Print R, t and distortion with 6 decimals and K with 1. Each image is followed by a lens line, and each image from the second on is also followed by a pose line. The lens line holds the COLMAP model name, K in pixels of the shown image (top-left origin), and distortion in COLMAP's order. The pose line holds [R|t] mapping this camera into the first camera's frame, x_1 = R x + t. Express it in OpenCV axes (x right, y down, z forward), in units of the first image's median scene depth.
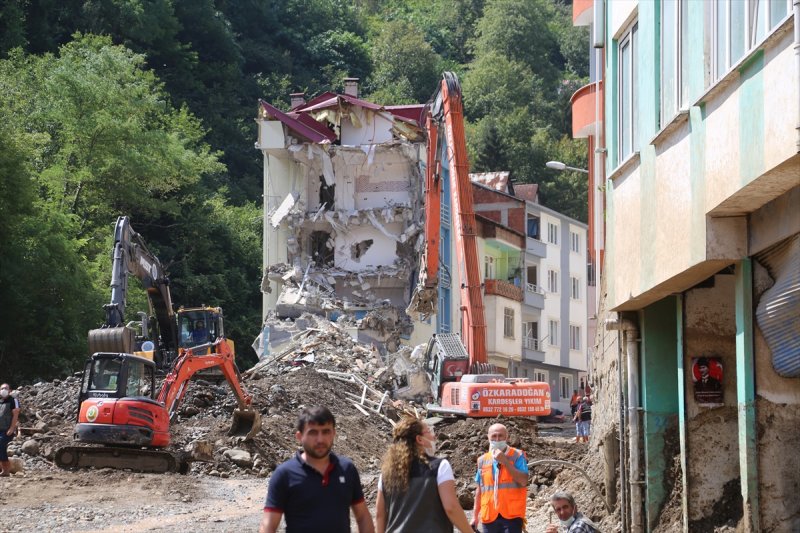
lens RADIAL K [[1692.1, 0, 401.3], [0, 1692.1, 248.1], [0, 0, 1]] dist [0.442507, 0.271871]
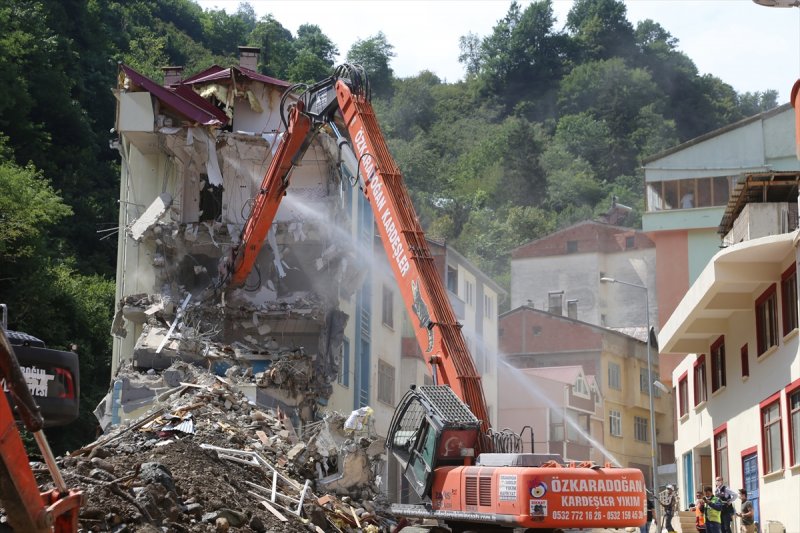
lens RADIAL K [[1397.1, 0, 389.3], [0, 1397.1, 265.8], [0, 0, 1]] dist [0.278179, 0.097359]
pose [[0.993094, 0.033991, 0.112286, -0.036178], [-0.026323, 0.997264, -0.069076, 0.035547], [-0.114327, 0.065643, 0.991272, 0.419975]]
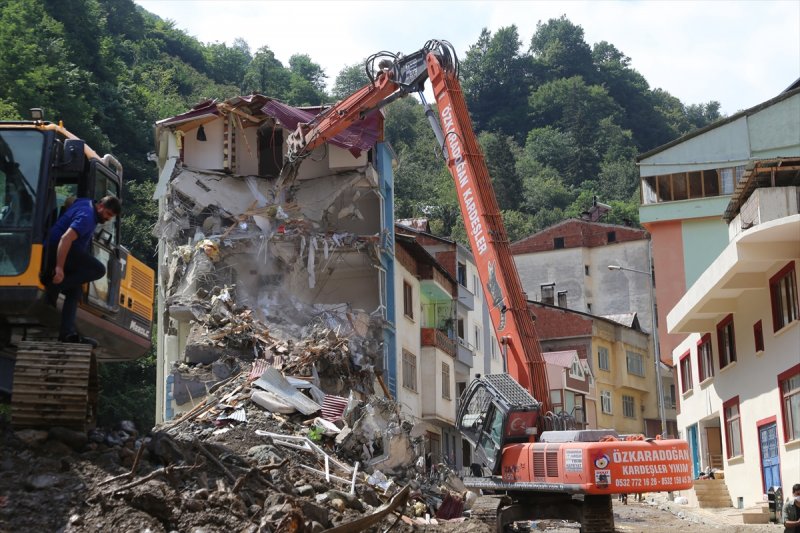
lens RADIAL K [[1252.3, 0, 390.4], [0, 1252.3, 265.8], [0, 0, 1]] dist [0.237625, 0.076383]
pose [[0.992344, 0.001891, 0.123492, -0.051375], [0.007077, 0.997370, -0.072137, 0.038220], [-0.123304, 0.072459, 0.989720, 0.447044]]
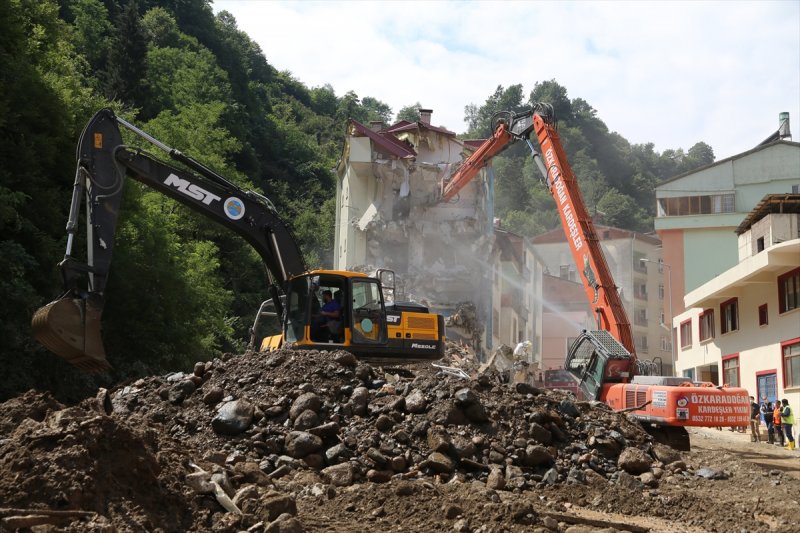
lens RADIAL K [[848.0, 0, 400.0], [0, 848.0, 266.5], [0, 0, 1]] dist [0.089928, 0.002987]
pose [[0.993670, 0.048298, 0.101423, -0.105121], [-0.044137, 0.998105, -0.042885, 0.033382], [-0.103302, 0.038137, 0.993919, 0.456477]]
